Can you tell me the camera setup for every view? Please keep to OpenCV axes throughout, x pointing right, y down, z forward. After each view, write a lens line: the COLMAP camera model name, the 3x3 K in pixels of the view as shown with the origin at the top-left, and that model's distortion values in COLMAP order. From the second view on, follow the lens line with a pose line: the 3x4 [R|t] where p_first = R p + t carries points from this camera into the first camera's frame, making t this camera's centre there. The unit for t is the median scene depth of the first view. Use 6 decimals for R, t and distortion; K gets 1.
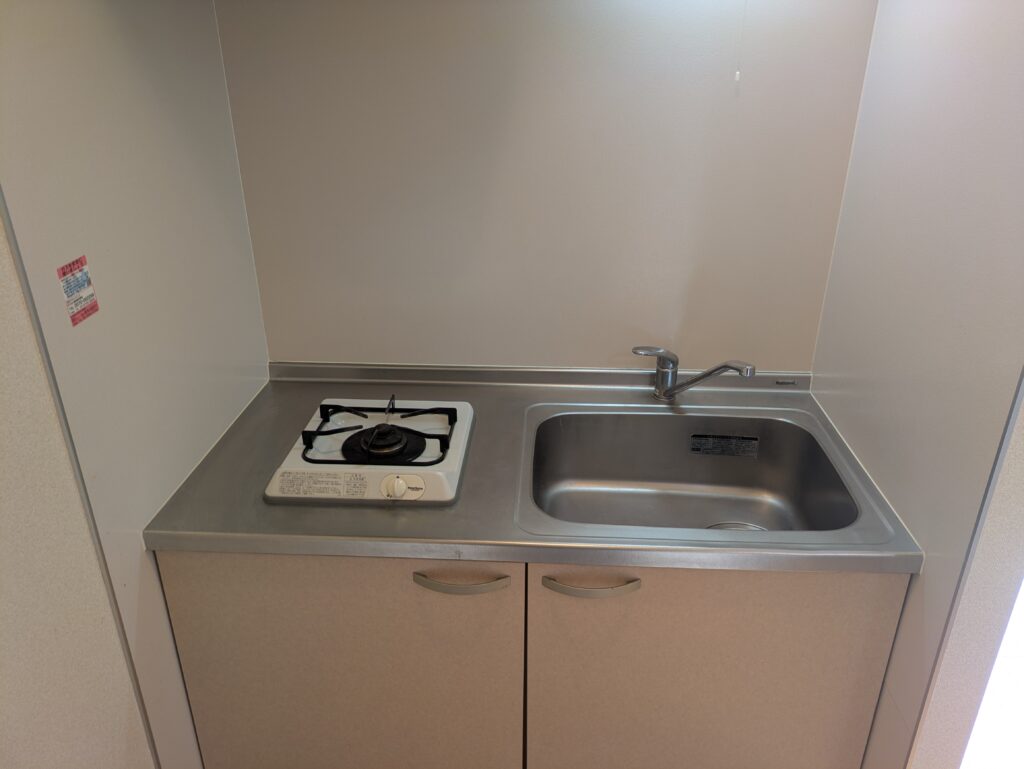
lens RADIAL K [[752.9, 0, 512.9], [0, 752.9, 386.3], [0, 0, 1]] dist [0.039761, -0.006994]
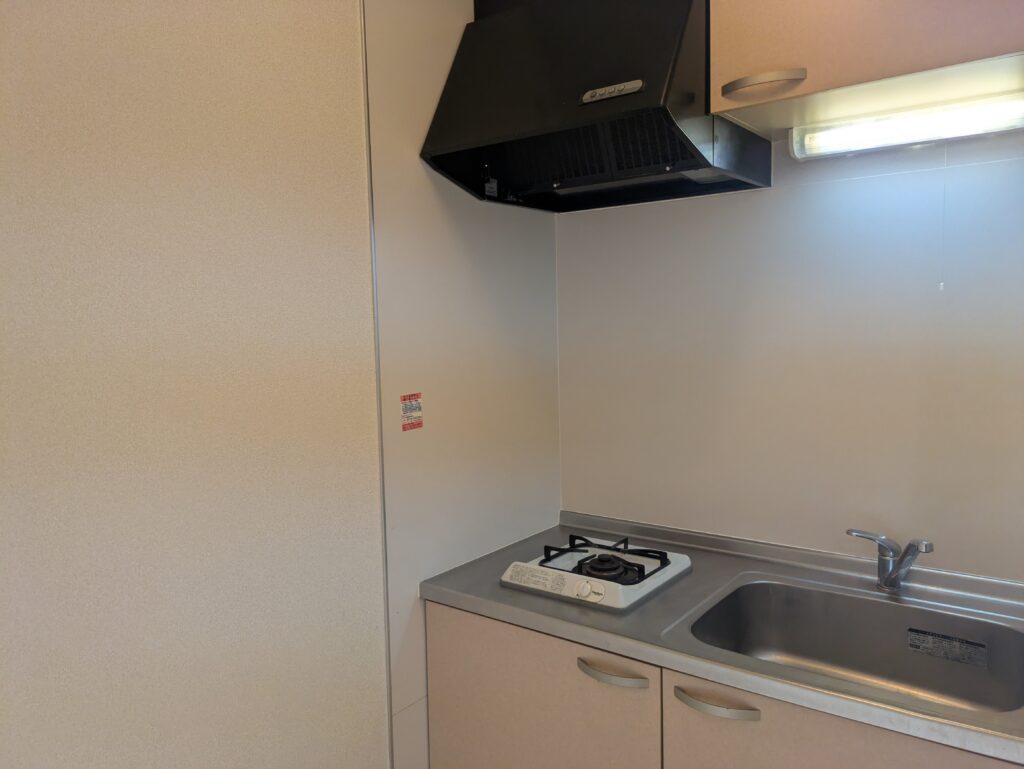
lens RADIAL K [[752.9, 0, 512.4], [0, 752.9, 383.7], [0, 0, 1]] dist [0.039761, -0.006994]
pose [[0.825205, 0.025224, -0.564270, 0.449493], [-0.214899, 0.937893, -0.272349, 0.180872], [0.522356, 0.346005, 0.779375, -0.164509]]
